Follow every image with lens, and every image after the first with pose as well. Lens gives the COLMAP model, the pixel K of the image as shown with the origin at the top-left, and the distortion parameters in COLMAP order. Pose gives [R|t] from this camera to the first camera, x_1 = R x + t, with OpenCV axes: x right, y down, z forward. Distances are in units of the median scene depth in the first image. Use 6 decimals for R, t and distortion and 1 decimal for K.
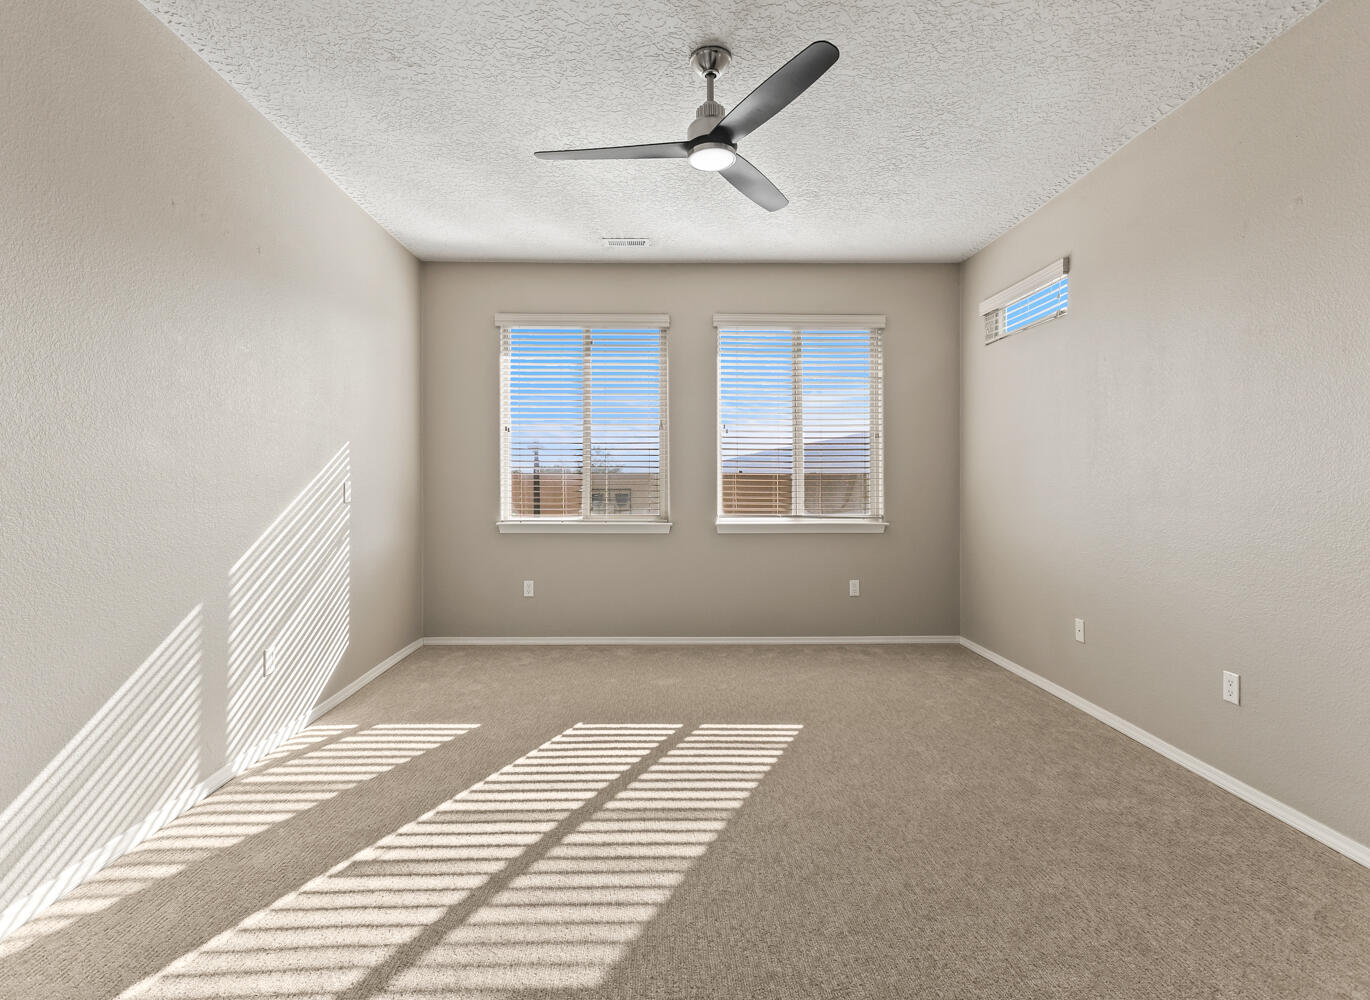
lens RADIAL K [[686.4, 0, 684.3], [0, 686.4, 496.4], [0, 0, 1]] dist [0.007335, 0.000351]
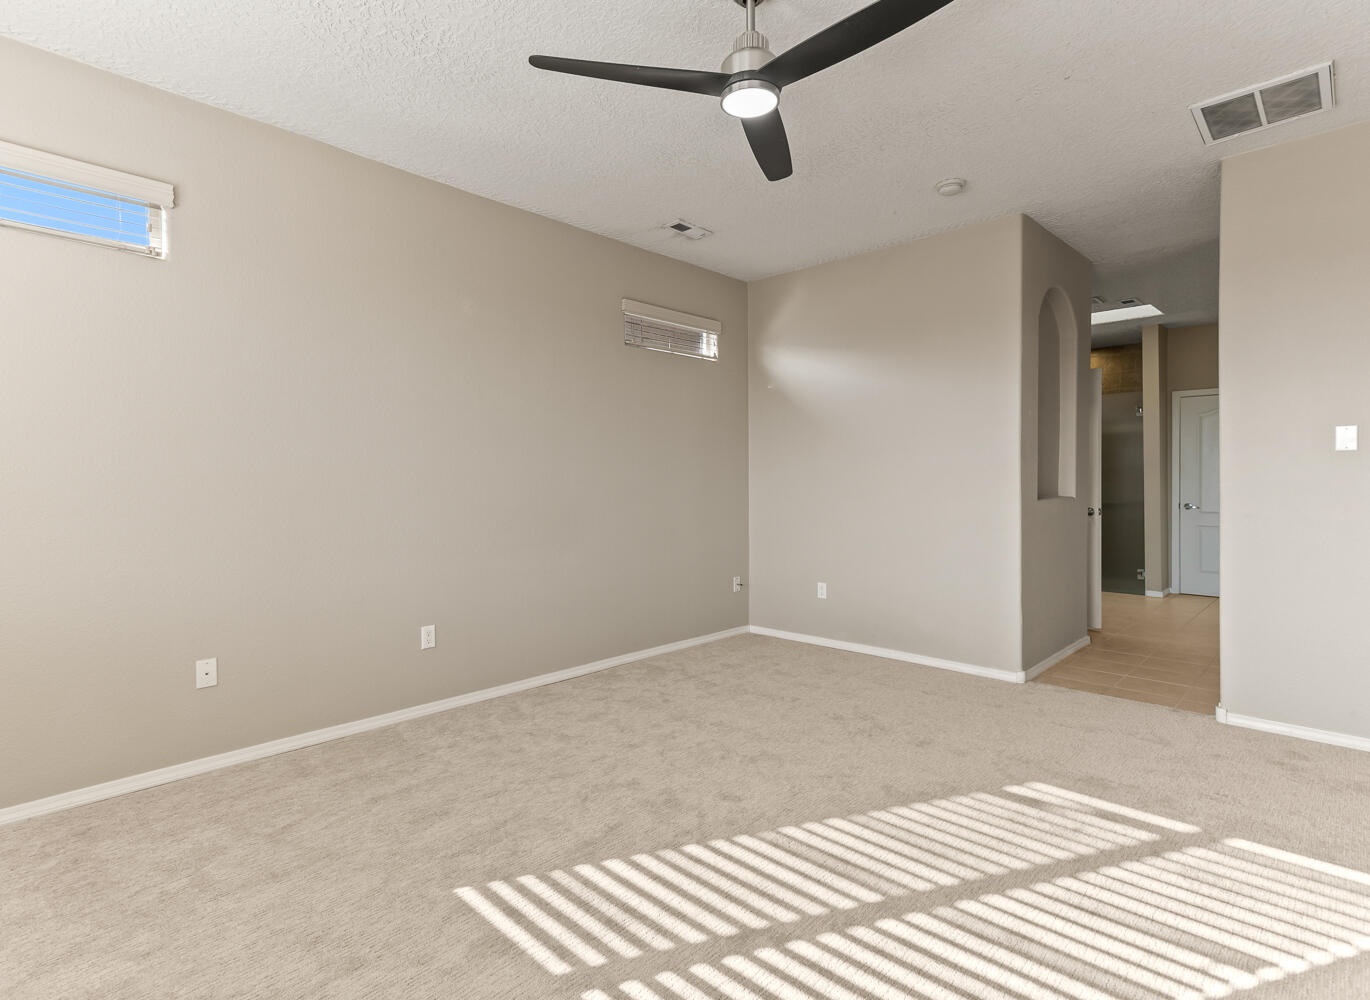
lens RADIAL K [[686.4, 0, 682.8], [0, 686.4, 495.6], [0, 0, 1]] dist [0.007335, 0.000351]
pose [[-0.697948, -0.004860, 0.716132, -0.567097], [0.027584, 0.999053, 0.033663, -0.025892], [-0.715617, 0.043249, -0.697153, 1.878485]]
